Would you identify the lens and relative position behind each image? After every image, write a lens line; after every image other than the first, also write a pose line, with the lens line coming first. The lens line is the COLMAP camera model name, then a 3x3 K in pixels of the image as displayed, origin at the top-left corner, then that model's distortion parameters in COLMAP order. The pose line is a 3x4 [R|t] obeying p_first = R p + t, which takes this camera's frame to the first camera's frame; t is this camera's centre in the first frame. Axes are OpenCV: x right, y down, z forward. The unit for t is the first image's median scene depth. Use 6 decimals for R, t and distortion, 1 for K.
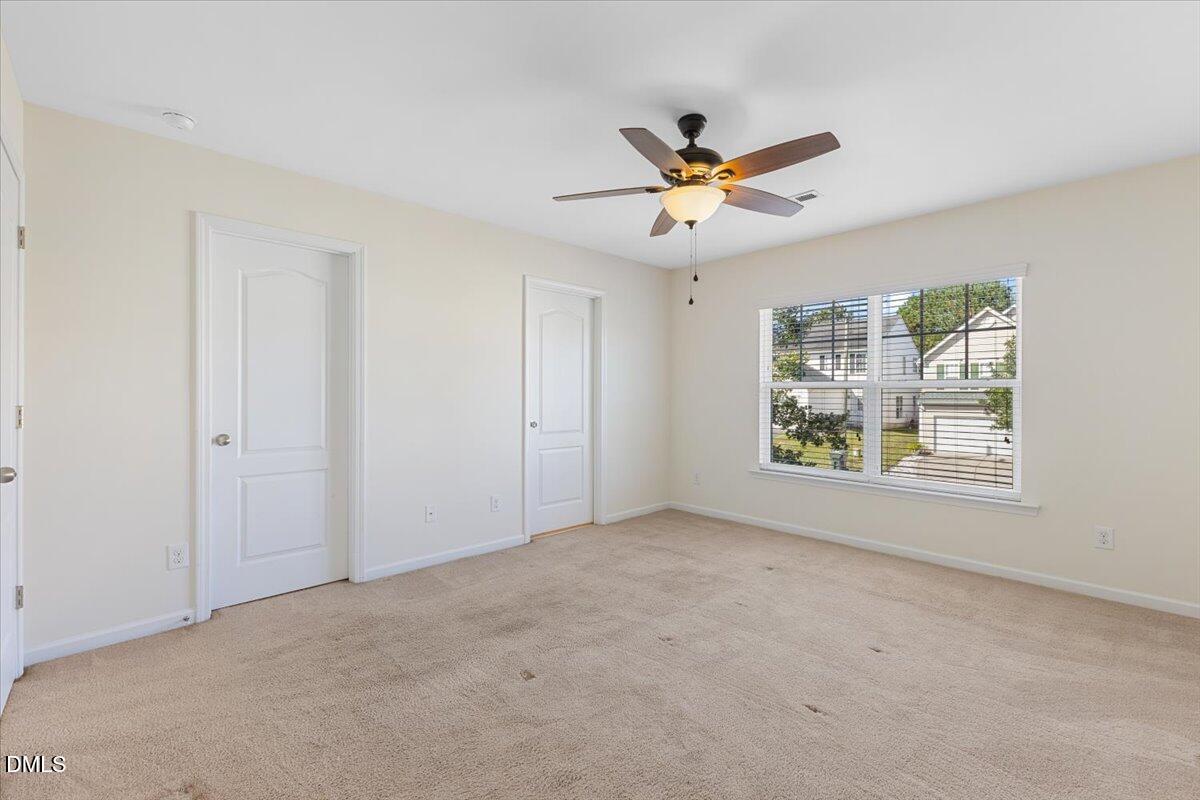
lens RADIAL K [[518.8, 0, 596.2], [0, 518.8, 393.9], [0, 0, 1]] dist [0.002662, 0.000361]
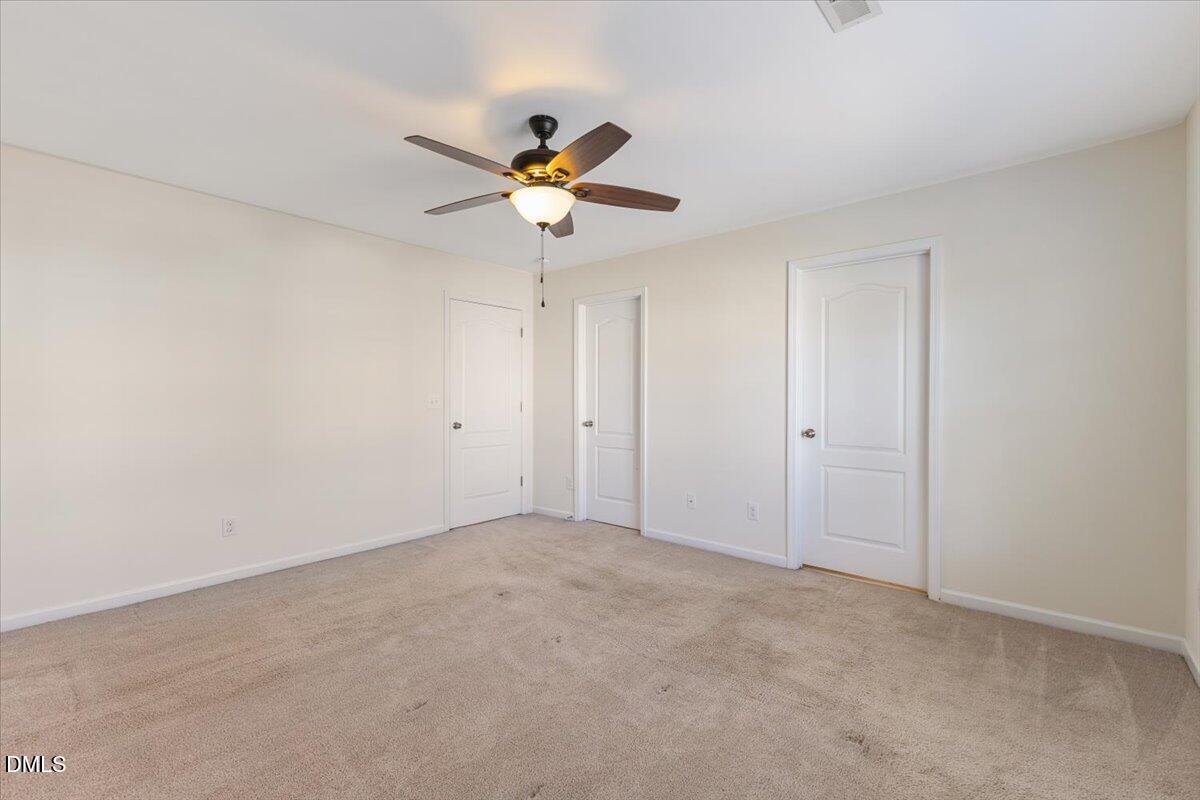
lens RADIAL K [[510.9, 0, 600.0], [0, 510.9, 400.0], [0, 0, 1]] dist [-0.036383, 0.000077]
pose [[0.094006, 0.006822, -0.995548, 0.807924], [0.003297, 0.999969, 0.007163, -0.003064], [0.995566, -0.003956, 0.093981, 0.712615]]
